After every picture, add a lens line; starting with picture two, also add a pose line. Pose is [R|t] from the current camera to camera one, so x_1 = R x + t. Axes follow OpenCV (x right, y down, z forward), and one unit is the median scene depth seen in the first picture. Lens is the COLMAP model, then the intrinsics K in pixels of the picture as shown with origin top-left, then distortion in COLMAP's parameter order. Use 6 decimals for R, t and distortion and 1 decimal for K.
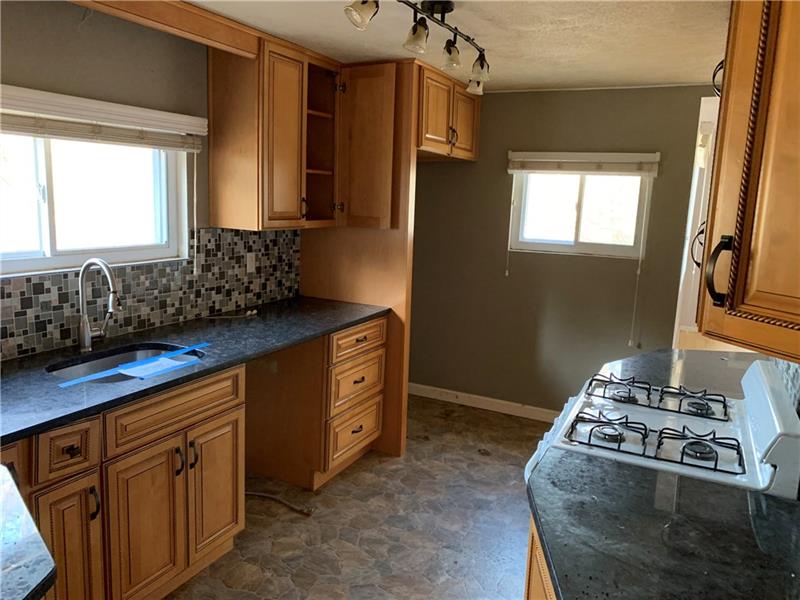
lens RADIAL K [[593.6, 0, 403.7], [0, 593.6, 301.1], [0, 0, 1]] dist [0.005628, -0.023707]
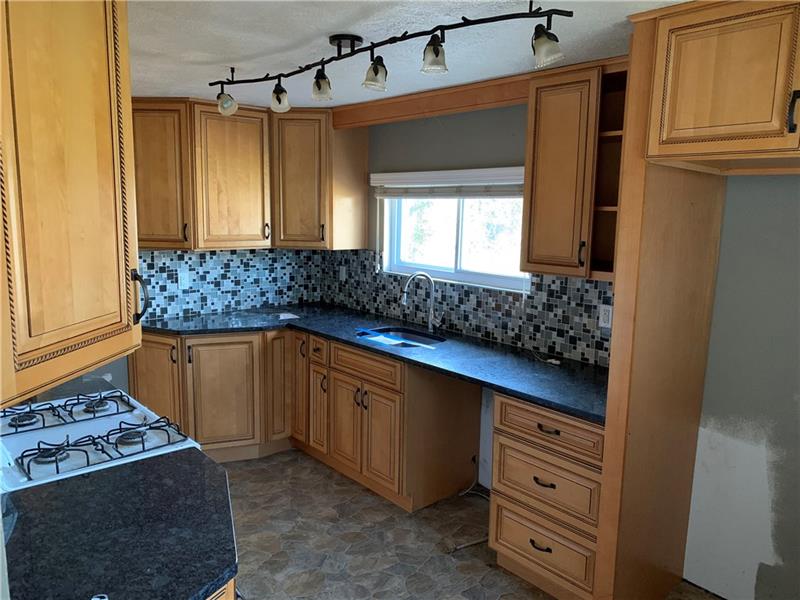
lens RADIAL K [[593.6, 0, 405.3], [0, 593.6, 296.8], [0, 0, 1]] dist [0.005628, -0.023707]
pose [[-0.362631, 0.086933, -0.927869, 0.738704], [-0.203840, 0.964132, 0.169996, -0.203956], [0.909367, 0.250783, -0.331904, 1.143506]]
